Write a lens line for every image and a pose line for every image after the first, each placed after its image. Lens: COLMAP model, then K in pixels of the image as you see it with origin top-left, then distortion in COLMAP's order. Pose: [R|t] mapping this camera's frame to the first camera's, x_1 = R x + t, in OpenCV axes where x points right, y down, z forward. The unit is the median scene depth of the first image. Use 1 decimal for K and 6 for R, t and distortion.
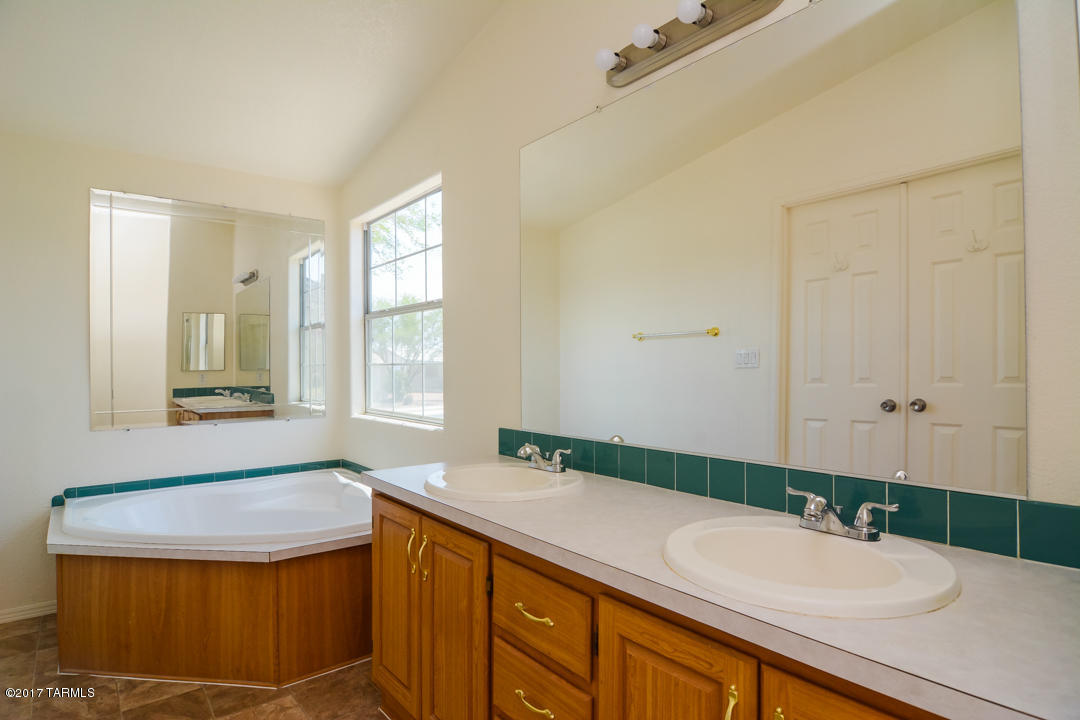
lens RADIAL K [[577.4, 0, 539.3], [0, 577.4, 358.7], [0, 0, 1]] dist [-0.011356, -0.006978]
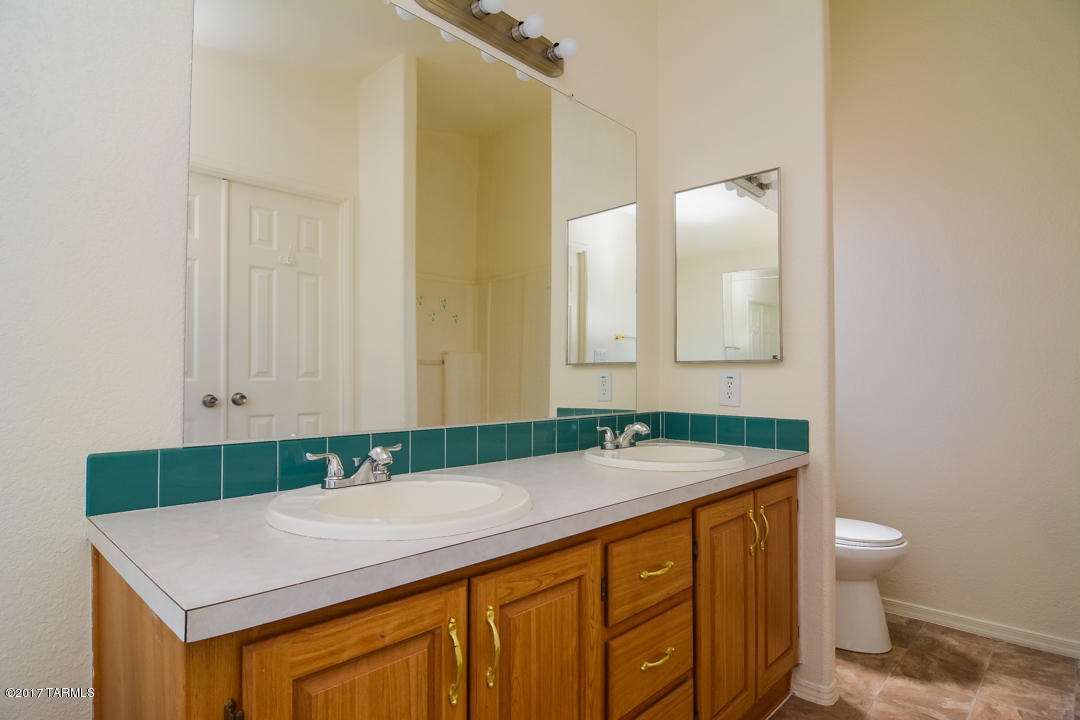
lens RADIAL K [[577.4, 0, 541.8], [0, 577.4, 370.8], [0, 0, 1]] dist [-0.011356, -0.006978]
pose [[-0.125831, 0.023429, 0.991775, -0.880018], [-0.005945, 0.999685, -0.024370, 0.103257], [-0.992034, -0.008963, -0.125653, 1.171185]]
